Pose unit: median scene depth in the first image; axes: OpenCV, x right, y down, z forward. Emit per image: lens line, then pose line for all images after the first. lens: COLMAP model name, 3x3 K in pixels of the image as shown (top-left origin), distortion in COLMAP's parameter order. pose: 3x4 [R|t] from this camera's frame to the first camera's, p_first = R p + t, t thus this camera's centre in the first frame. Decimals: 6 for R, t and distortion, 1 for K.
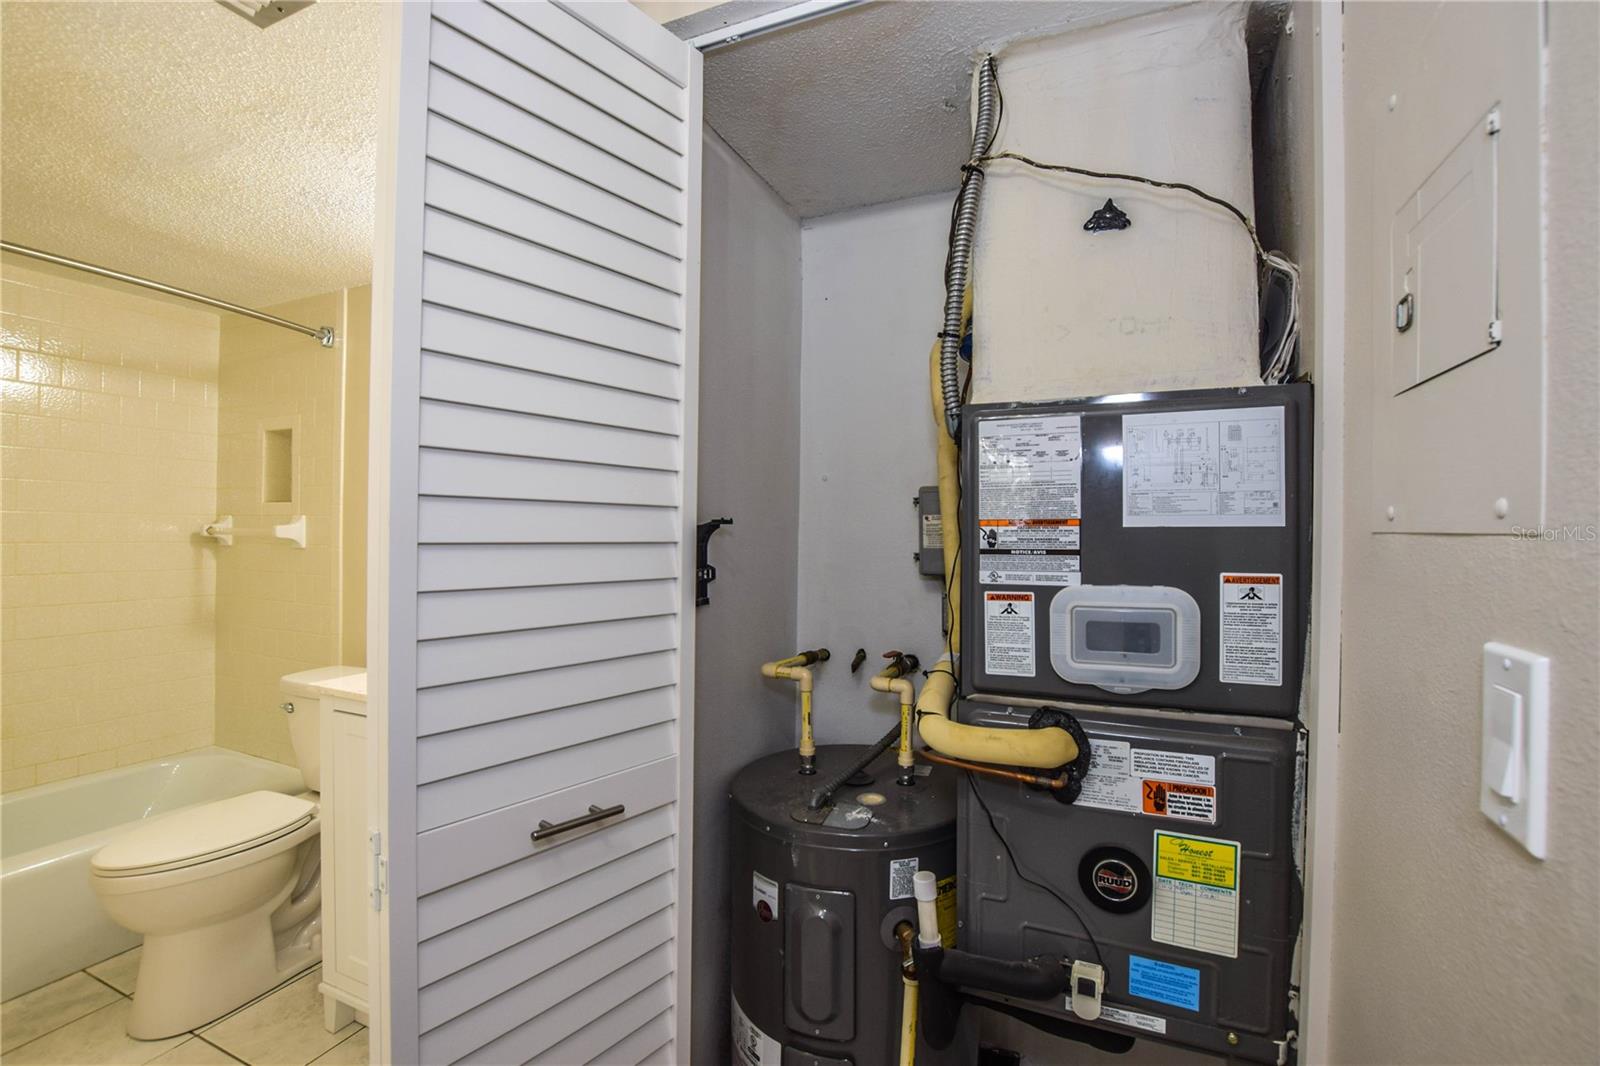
lens RADIAL K [[704.9, 0, 802.3], [0, 704.9, 530.3], [0, 0, 1]] dist [-0.025748, 0.001026]
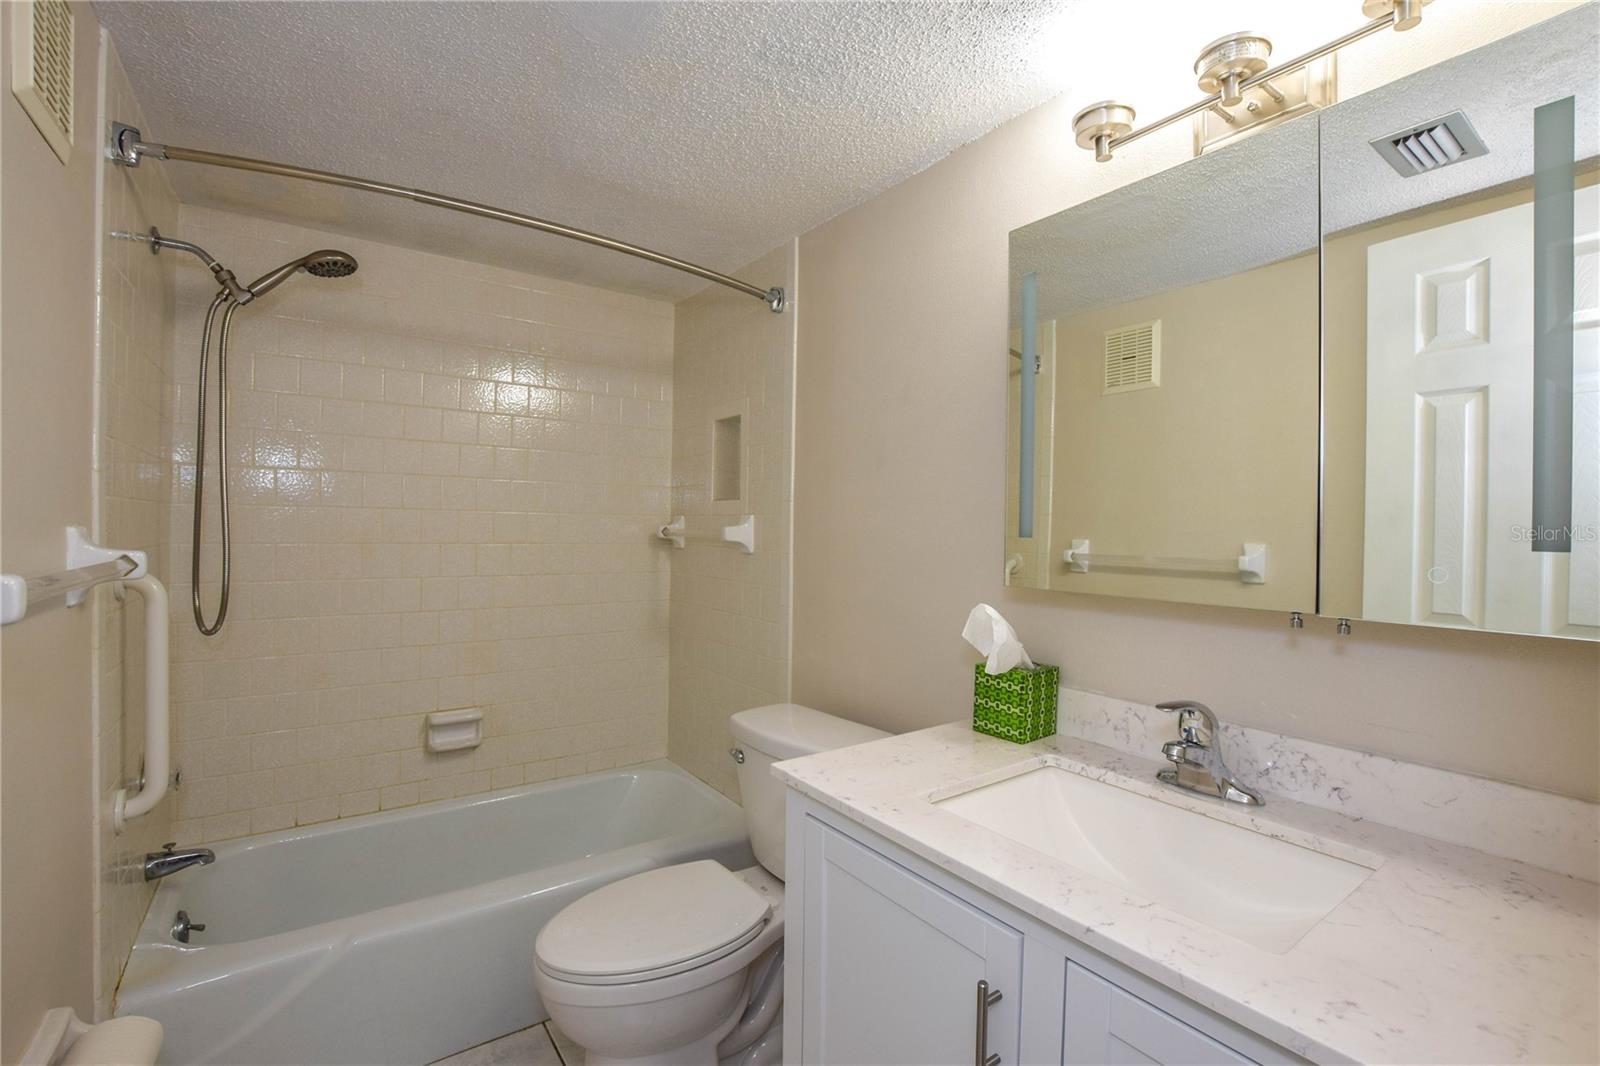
lens RADIAL K [[704.9, 0, 802.3], [0, 704.9, 530.3], [0, 0, 1]] dist [-0.025748, 0.001026]
pose [[0.865180, 0.004149, -0.501445, -0.228157], [-0.004725, 0.999989, 0.000122, -0.002700], [0.501440, 0.002264, 0.865190, 0.282120]]
